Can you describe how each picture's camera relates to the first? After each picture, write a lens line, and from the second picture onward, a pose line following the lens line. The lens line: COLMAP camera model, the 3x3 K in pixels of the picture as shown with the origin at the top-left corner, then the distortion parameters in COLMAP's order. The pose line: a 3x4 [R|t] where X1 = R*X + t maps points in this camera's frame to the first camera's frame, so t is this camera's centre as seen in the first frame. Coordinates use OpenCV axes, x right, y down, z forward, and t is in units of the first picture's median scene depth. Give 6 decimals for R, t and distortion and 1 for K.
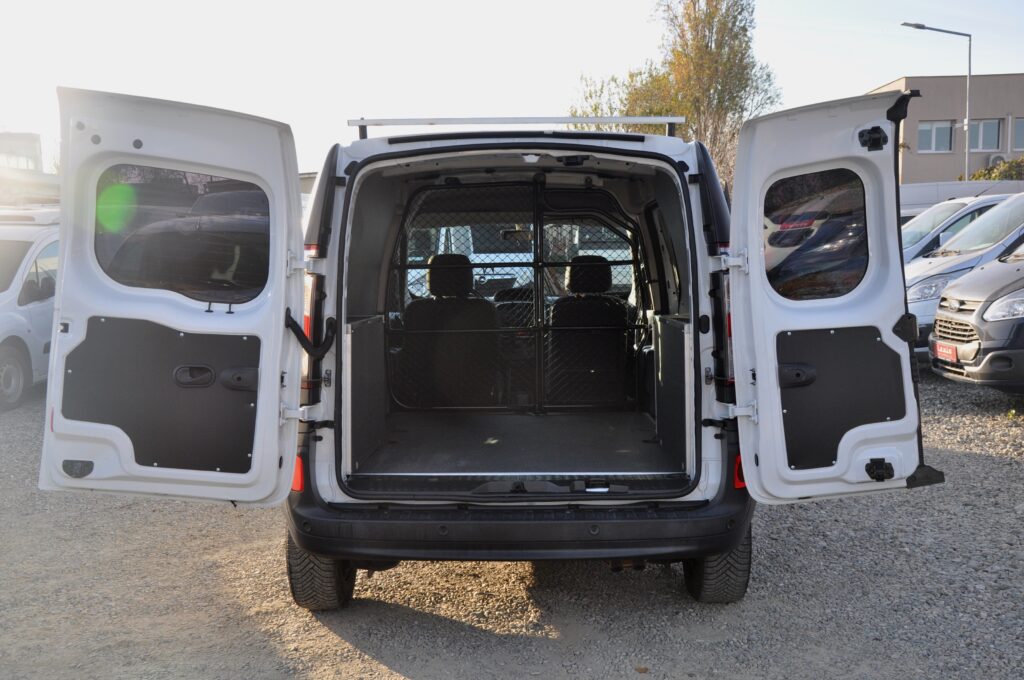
lens RADIAL K [[1154.8, 0, 512.0], [0, 1154.8, 340.0], [0, 0, 1]] dist [0.000824, -0.006887]
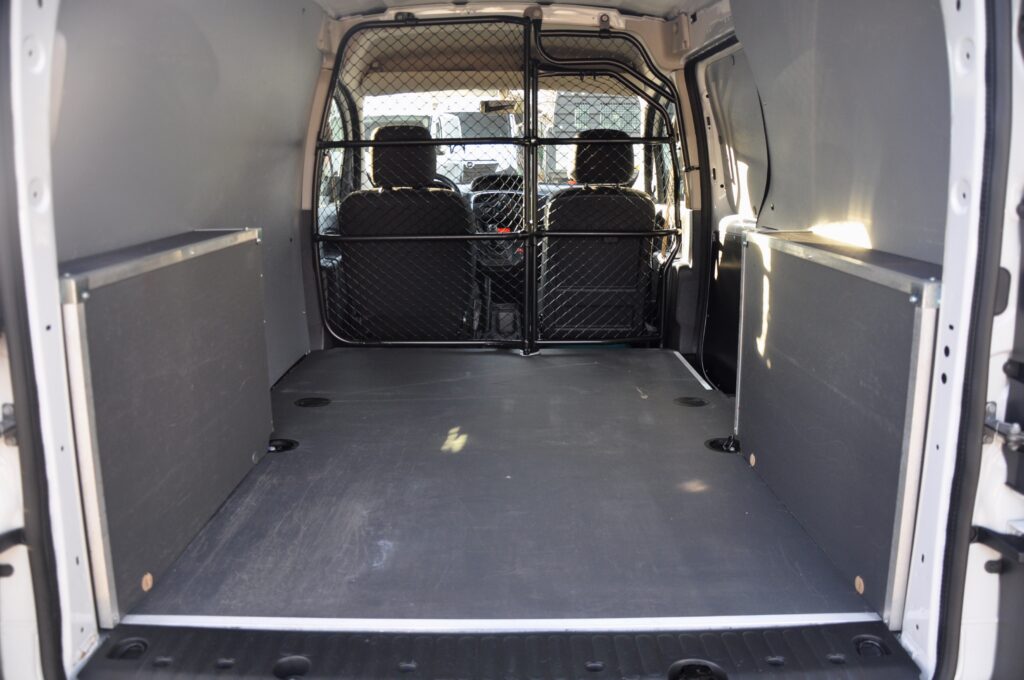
lens RADIAL K [[823.6, 0, 512.0], [0, 823.6, 340.0], [0, 0, 1]] dist [-0.103990, 0.002678]
pose [[0.999780, 0.004131, 0.020544, 0.002165], [-0.007326, 0.987417, 0.157969, -0.025219], [-0.019633, -0.158085, 0.987230, 0.493929]]
